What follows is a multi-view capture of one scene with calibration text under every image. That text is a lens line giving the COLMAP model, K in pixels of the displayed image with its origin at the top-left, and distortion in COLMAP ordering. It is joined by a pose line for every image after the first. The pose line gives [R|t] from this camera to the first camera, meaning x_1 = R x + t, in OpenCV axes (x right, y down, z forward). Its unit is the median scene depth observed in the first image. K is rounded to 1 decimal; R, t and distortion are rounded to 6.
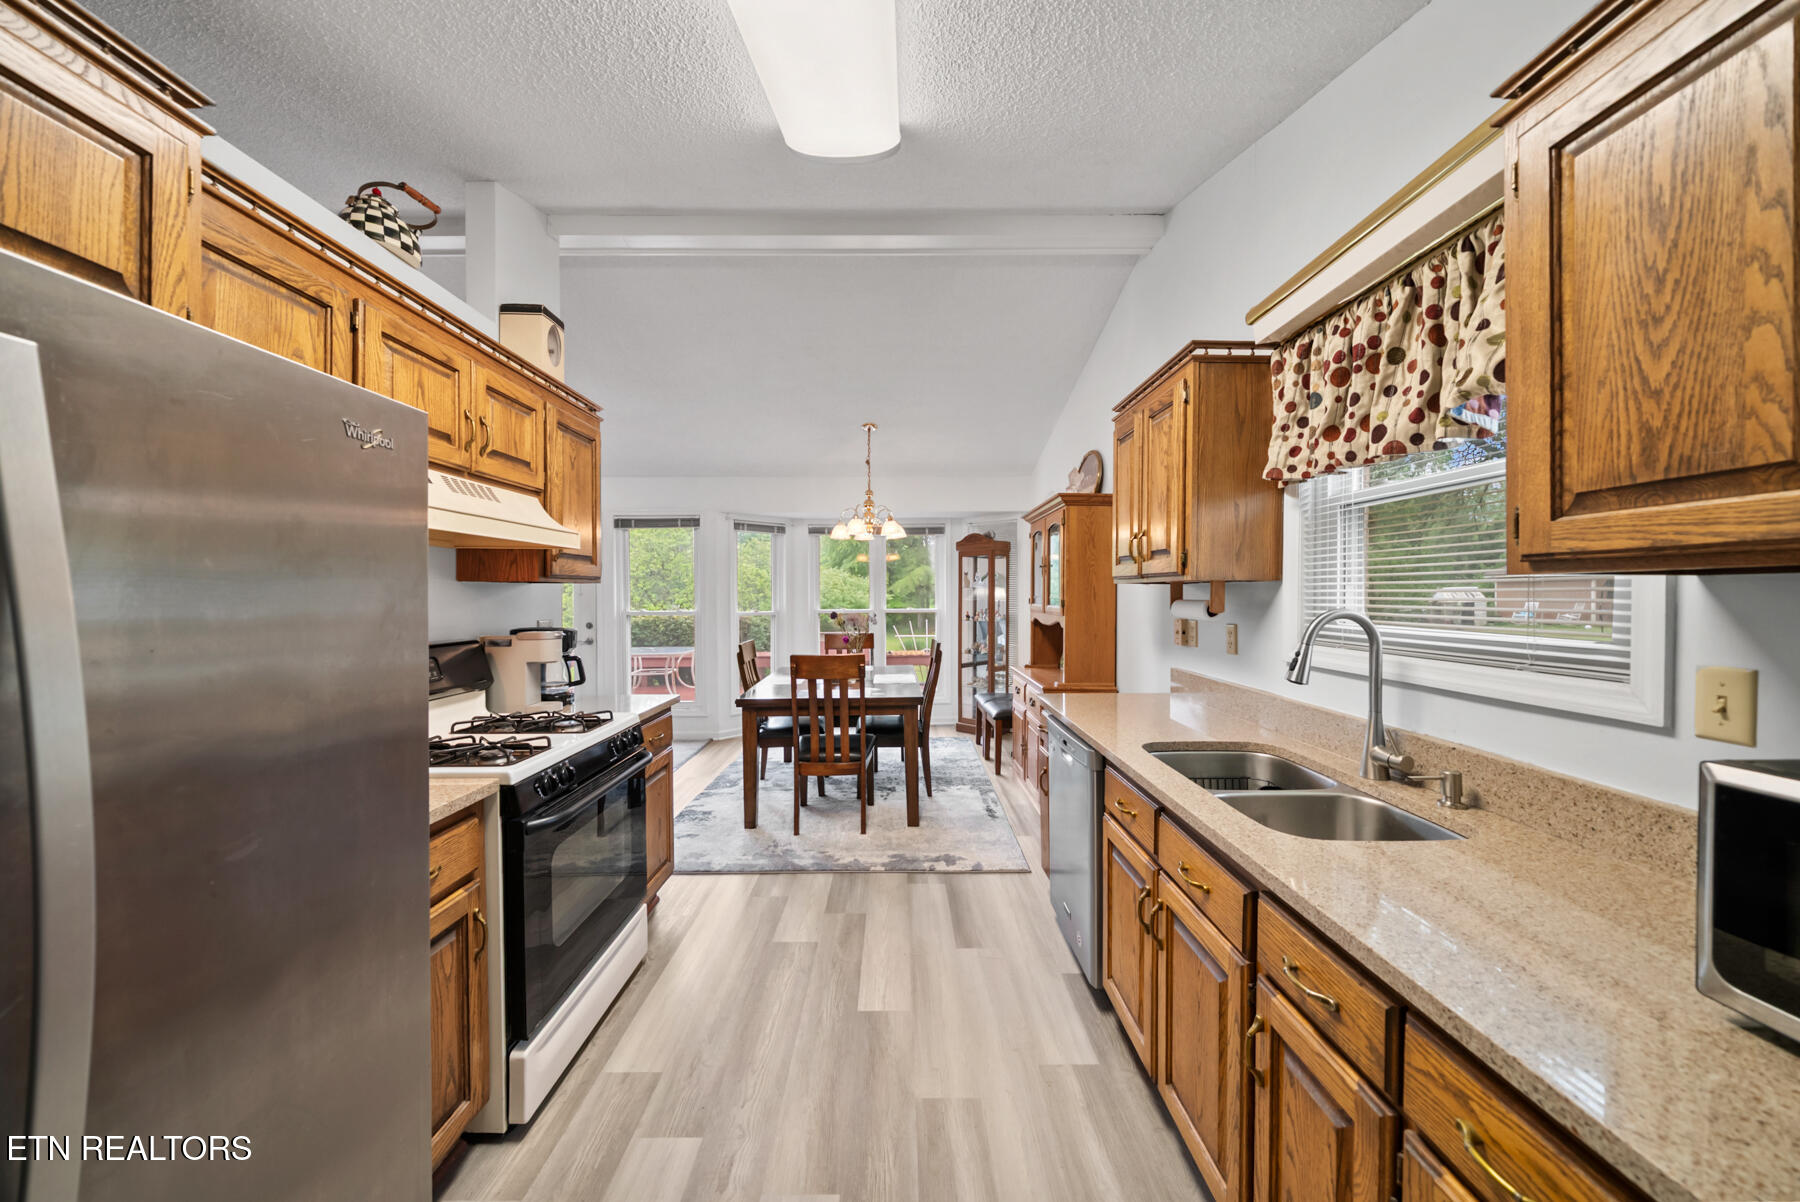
lens RADIAL K [[619.0, 0, 905.6], [0, 619.0, 600.0], [0, 0, 1]] dist [-0.004887, -0.000288]
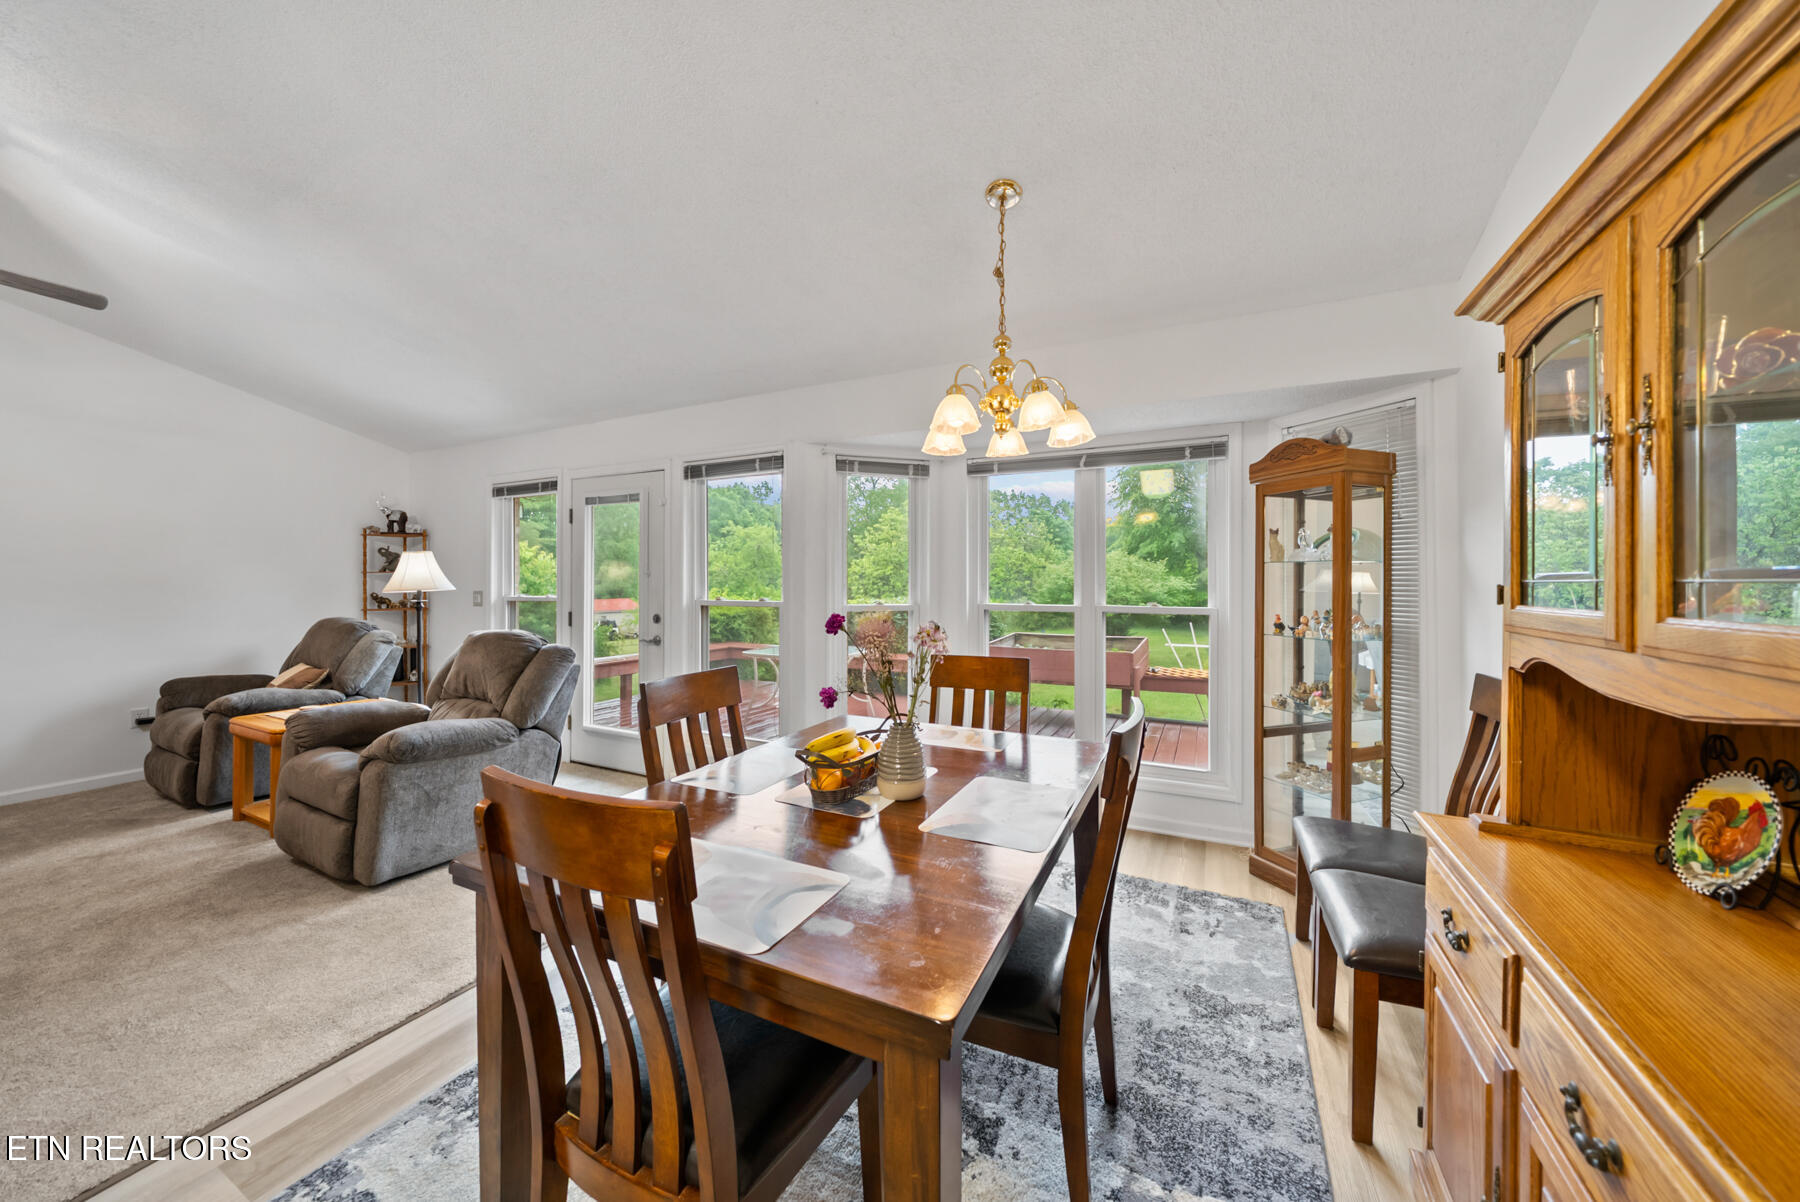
lens RADIAL K [[619.0, 0, 905.6], [0, 619.0, 573.9], [0, 0, 1]] dist [-0.004887, -0.000288]
pose [[0.885089, 0.001457, -0.465420, 0.068804], [-0.012953, 0.999685, -0.021502, 0.001520], [0.465242, 0.025060, 0.884829, 0.470813]]
